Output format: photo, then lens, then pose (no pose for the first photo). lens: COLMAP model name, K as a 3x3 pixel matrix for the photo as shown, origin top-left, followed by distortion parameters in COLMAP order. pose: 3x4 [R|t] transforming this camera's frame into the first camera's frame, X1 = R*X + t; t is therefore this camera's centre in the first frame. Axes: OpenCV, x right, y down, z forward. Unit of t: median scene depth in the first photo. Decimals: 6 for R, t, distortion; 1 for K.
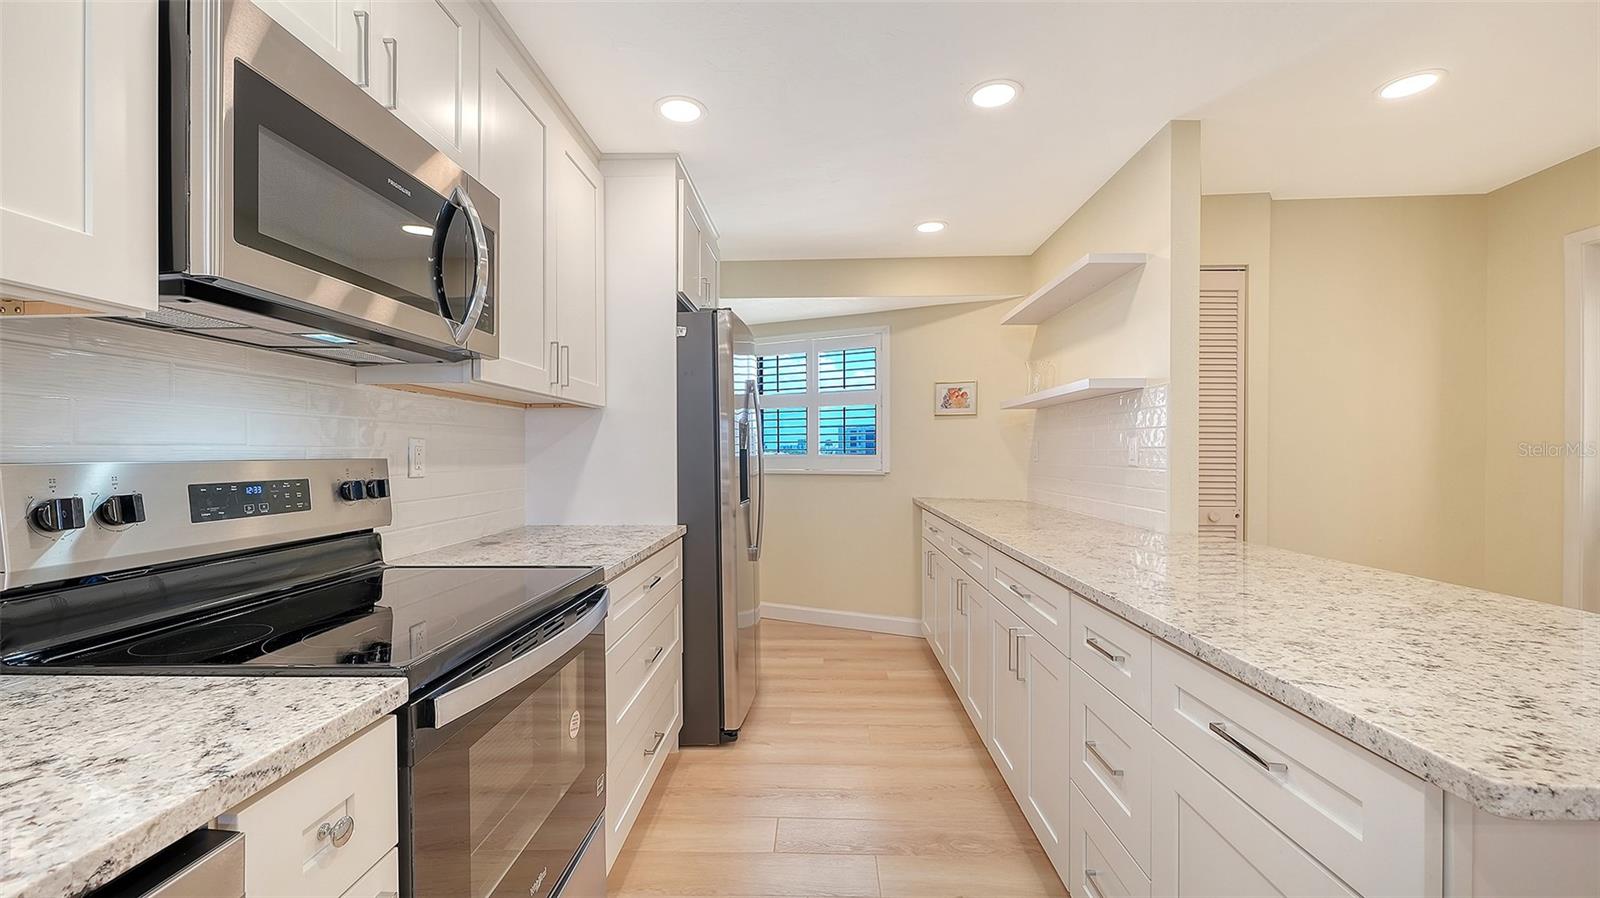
lens RADIAL K [[628.4, 0, 798.6], [0, 628.4, 453.7], [0, 0, 1]] dist [0.002449, 0.000440]
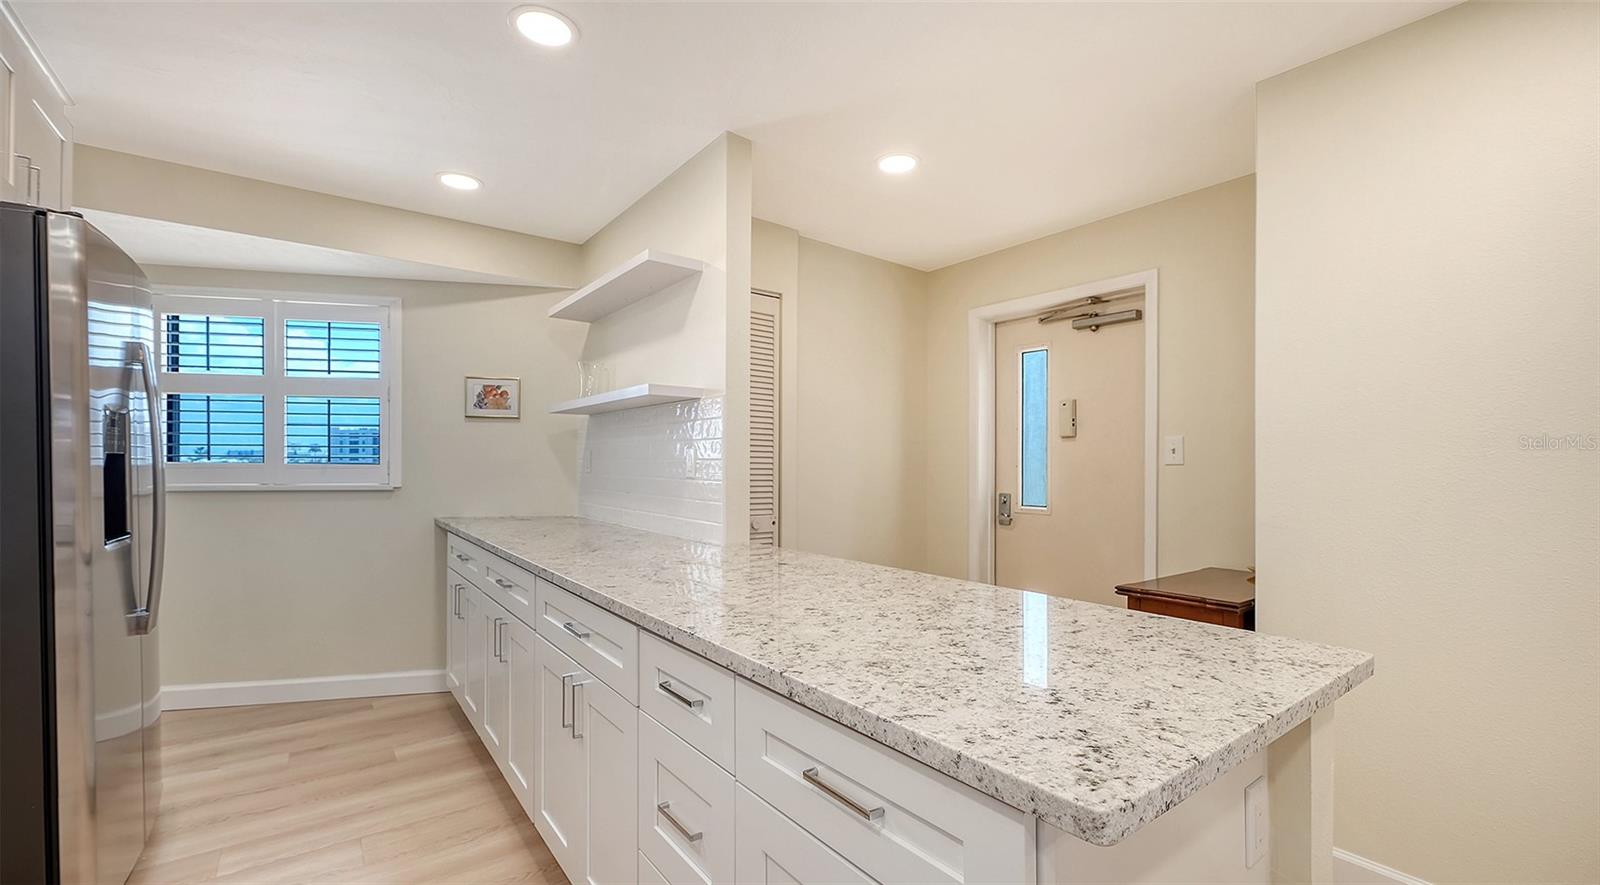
lens RADIAL K [[628.4, 0, 805.0], [0, 628.4, 468.7], [0, 0, 1]] dist [0.002449, 0.000440]
pose [[0.760427, 0.000575, 0.649423, 0.035274], [-0.006028, 0.999963, 0.006174, -0.001650], [-0.649395, -0.008609, 0.760402, 0.145168]]
